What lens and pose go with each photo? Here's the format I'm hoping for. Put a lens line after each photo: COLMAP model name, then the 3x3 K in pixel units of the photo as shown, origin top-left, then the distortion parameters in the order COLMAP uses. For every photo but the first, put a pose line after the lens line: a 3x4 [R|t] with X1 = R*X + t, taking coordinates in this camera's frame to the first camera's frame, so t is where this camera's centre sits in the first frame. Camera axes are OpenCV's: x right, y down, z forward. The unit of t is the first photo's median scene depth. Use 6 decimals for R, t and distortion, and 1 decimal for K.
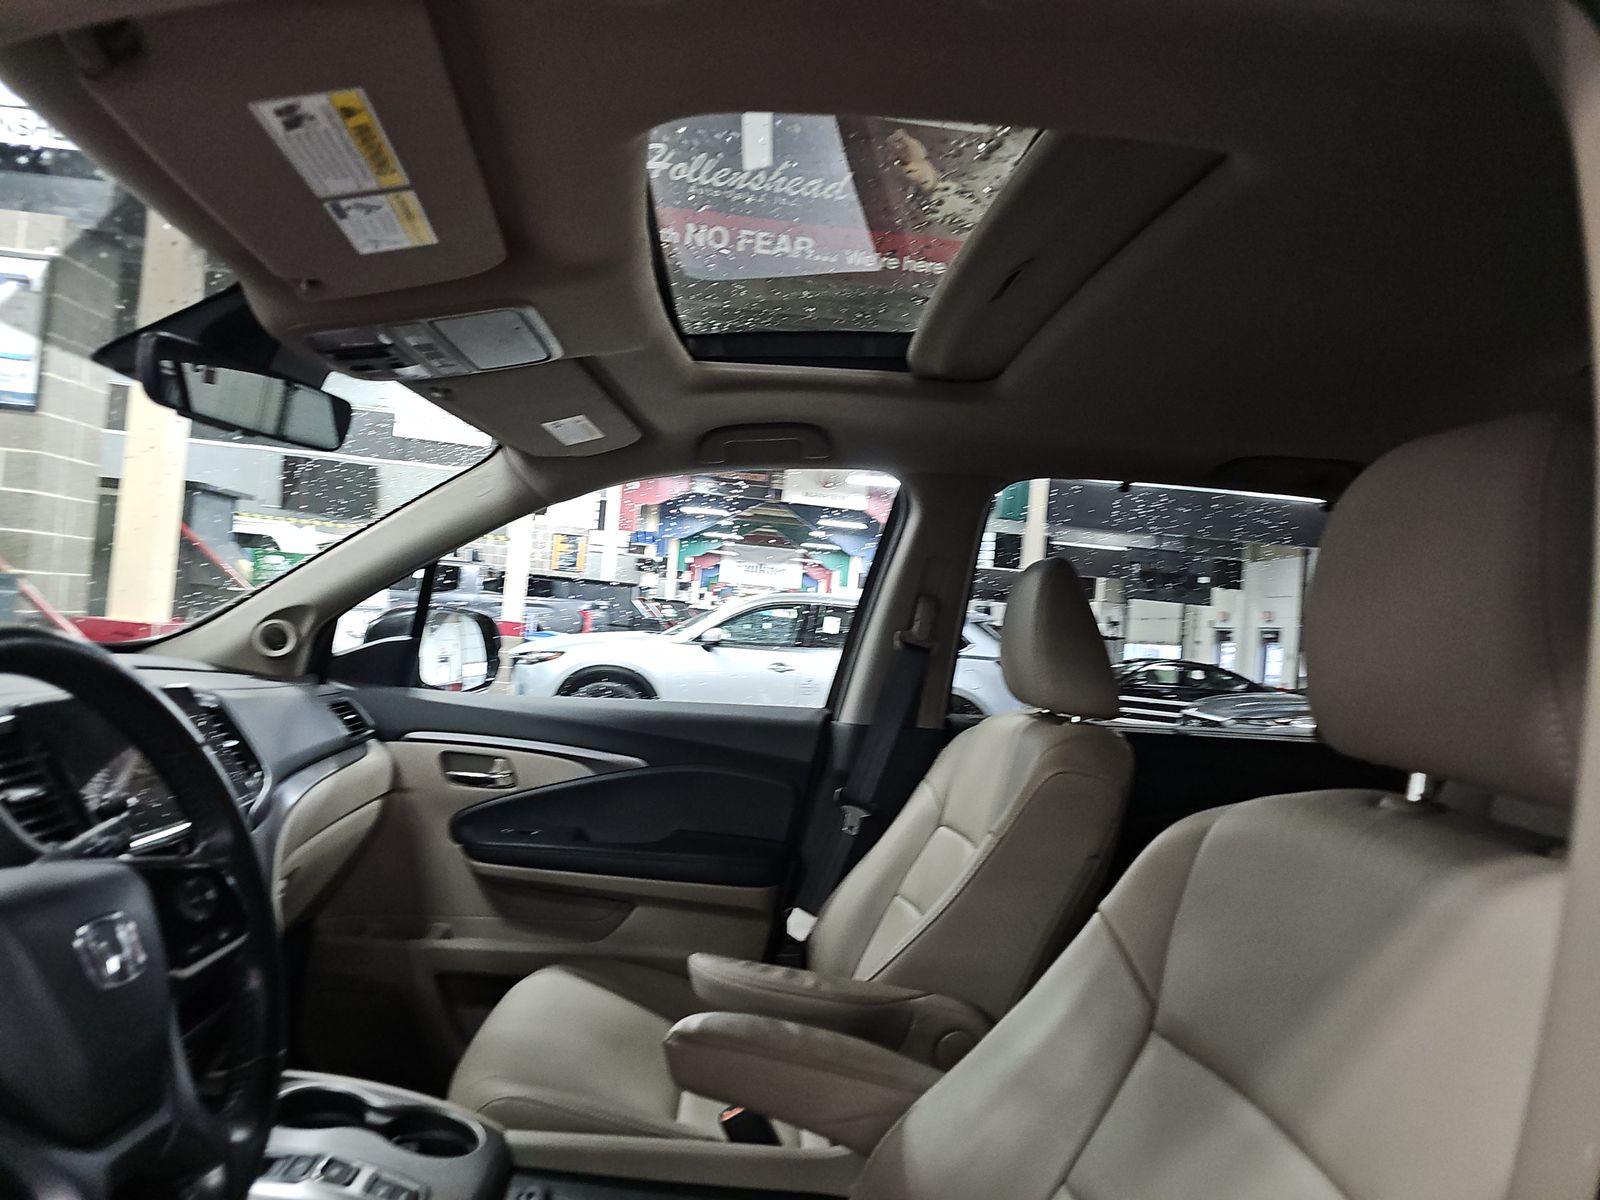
lens RADIAL K [[1080.7, 0, 800.0], [0, 1080.7, 600.0], [0, 0, 1]] dist [0.054947, -0.040680]
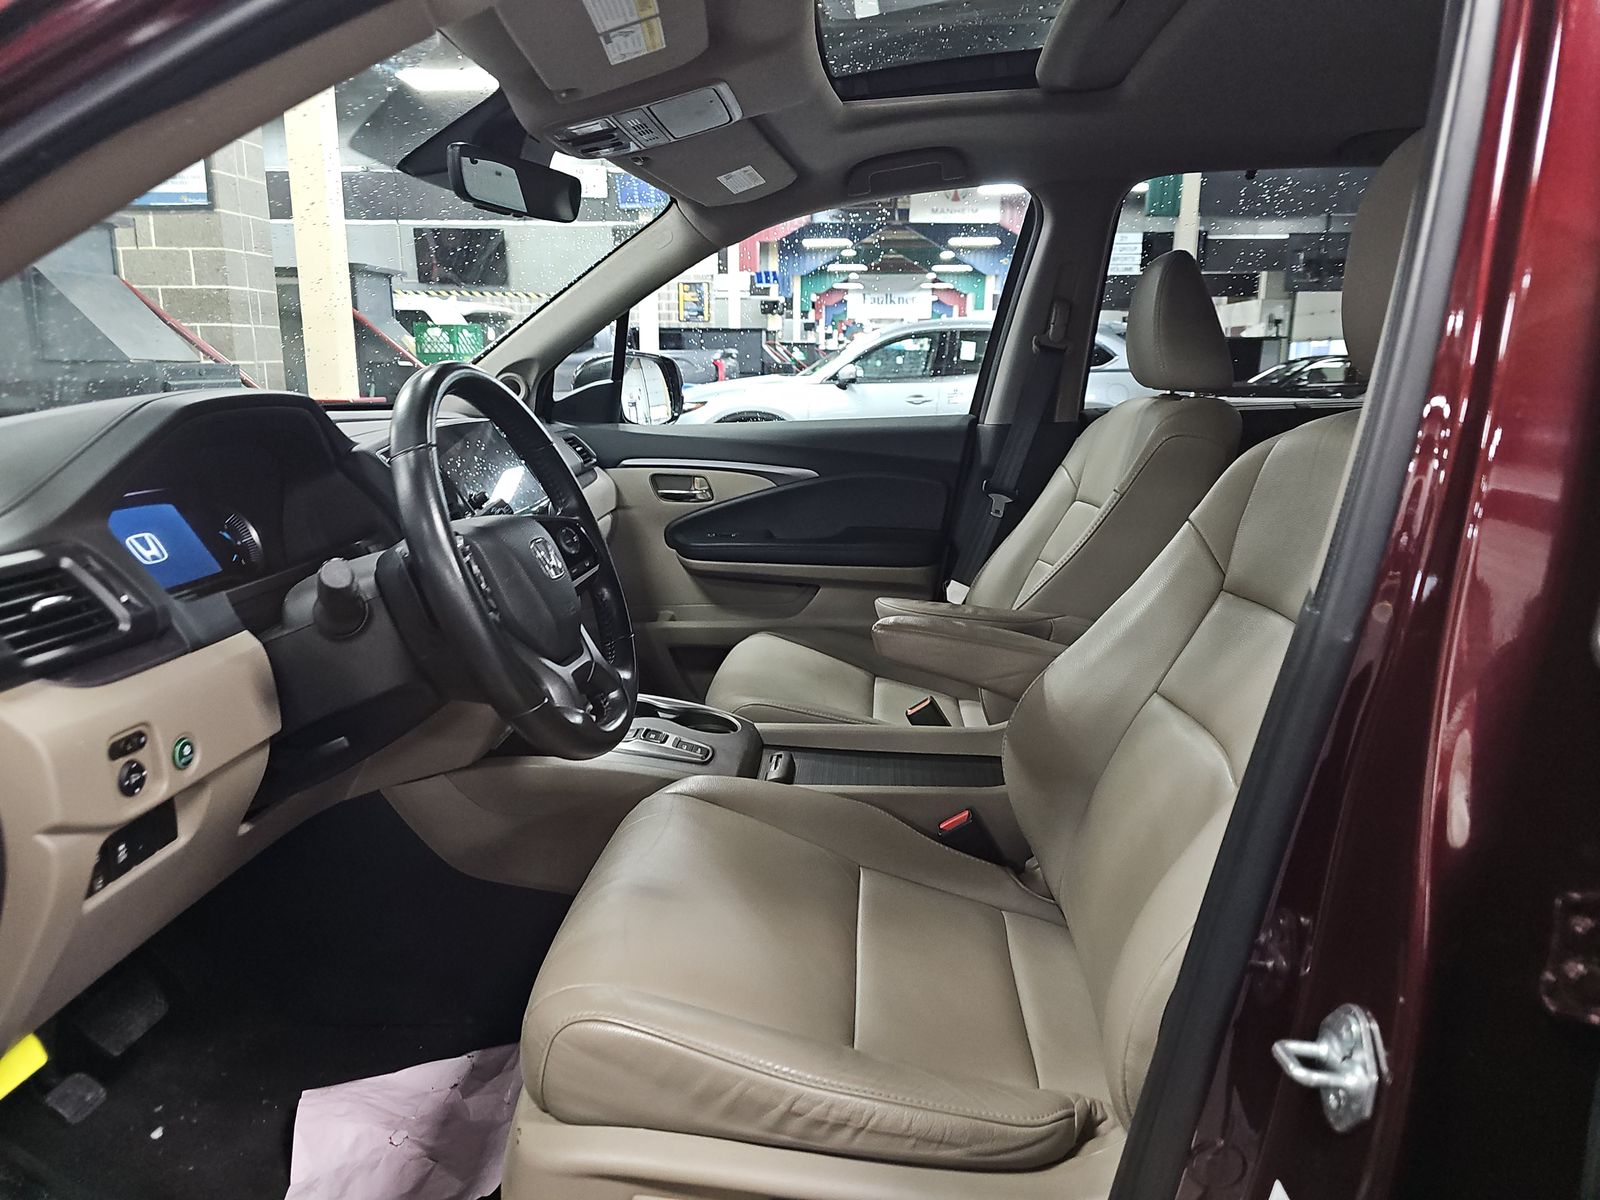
lens RADIAL K [[1073.8, 0, 771.2], [0, 1073.8, 619.4], [0, 0, 1]] dist [0.055830, -0.079472]
pose [[0.985839, -0.049306, -0.160281, -0.012008], [0.088260, 0.965262, 0.245926, 0.012205], [0.142588, -0.256590, 0.955945, -0.169506]]
